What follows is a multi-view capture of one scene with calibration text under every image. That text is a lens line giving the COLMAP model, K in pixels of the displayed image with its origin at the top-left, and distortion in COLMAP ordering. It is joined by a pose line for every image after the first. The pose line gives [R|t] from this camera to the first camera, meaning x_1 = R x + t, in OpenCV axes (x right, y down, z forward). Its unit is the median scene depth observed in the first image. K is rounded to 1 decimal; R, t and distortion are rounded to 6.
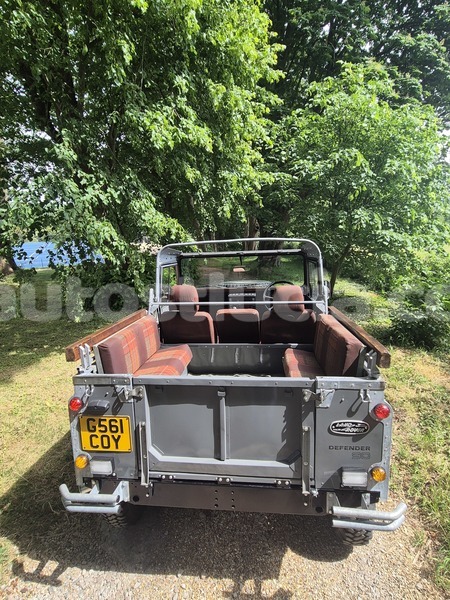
lens RADIAL K [[333.0, 0, 225.8], [0, 333.0, 300.2], [0, 0, 1]] dist [0.001093, -0.000052]
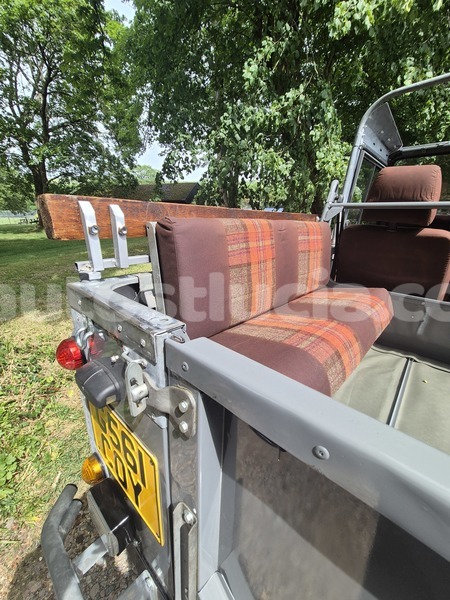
lens RADIAL K [[246.0, 0, 225.3], [0, 246.0, 300.9], [0, 0, 1]] dist [-0.001217, -0.000166]
pose [[0.803433, 0.238457, -0.545558, -0.090612], [-0.144421, 0.966982, 0.209971, 0.092352], [0.577614, -0.089907, 0.811344, 0.495646]]
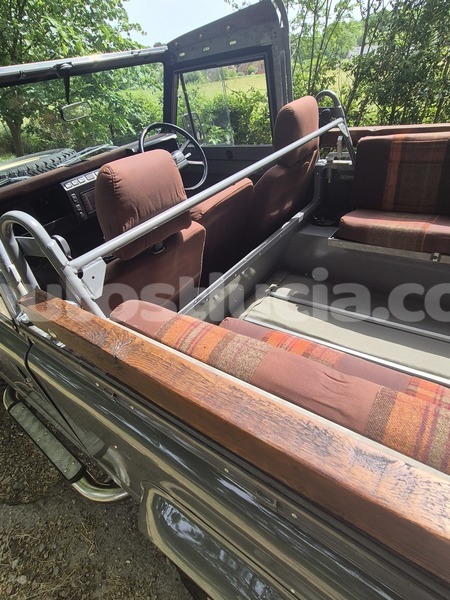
lens RADIAL K [[333.0, 0, 225.8], [0, 333.0, 300.2], [0, 0, 1]] dist [0.001093, -0.000052]
pose [[0.510883, -0.538321, 0.670230, -0.307821], [0.270990, 0.840753, 0.468720, -0.049579], [-0.815820, -0.057835, 0.575406, 0.689954]]
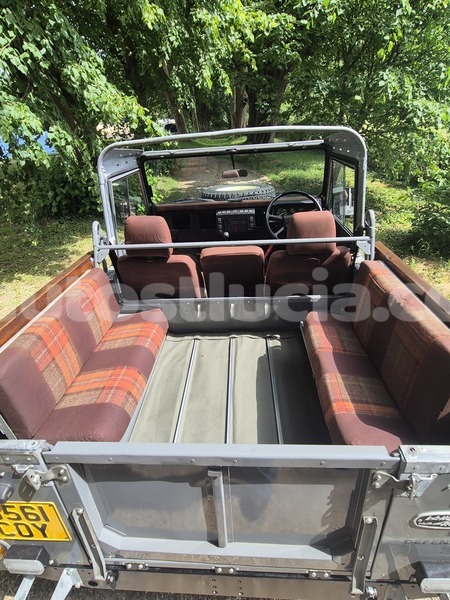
lens RADIAL K [[333.0, 0, 225.8], [0, 333.0, 300.2], [0, 0, 1]] dist [0.001093, -0.000052]
pose [[0.998565, -0.046483, 0.026591, 0.001201], [0.035593, 0.947098, 0.318966, -0.081564], [-0.040010, -0.317562, 0.947393, 0.319629]]
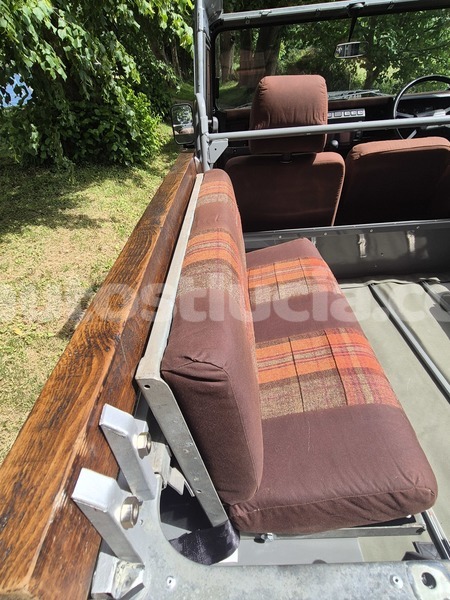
lens RADIAL K [[333.0, 0, 225.8], [0, 333.0, 300.2], [0, 0, 1]] dist [0.001093, -0.000052]
pose [[0.993542, -0.095280, 0.061618, -0.219055], [0.060650, 0.904889, 0.421305, 0.015939], [-0.095899, -0.414846, 0.904824, 0.519356]]
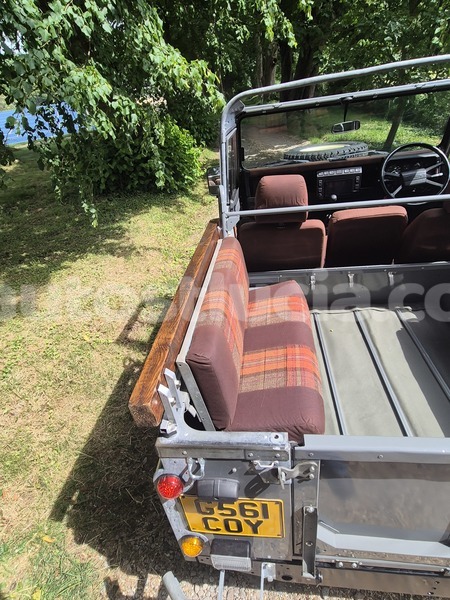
lens RADIAL K [[333.0, 0, 225.8], [0, 333.0, 300.2], [0, 0, 1]] dist [0.001093, -0.000052]
pose [[0.995906, -0.073879, -0.052091, -0.183791], [0.088247, 0.919494, 0.383070, -0.068239], [0.019597, -0.386099, 0.922249, 0.372376]]
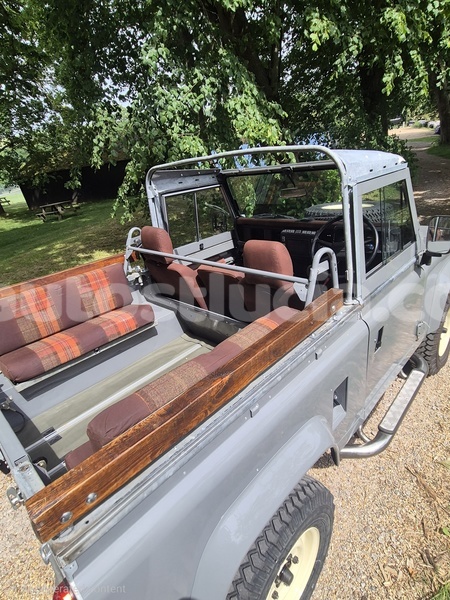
lens RADIAL K [[342.9, 0, 221.8], [0, 342.9, 298.3], [0, 0, 1]] dist [0.005098, 0.000311]
pose [[0.781591, 0.183641, -0.596147, 0.436807], [-0.006013, 0.957858, 0.287181, -0.104853], [0.623762, -0.220874, 0.749757, 0.435438]]
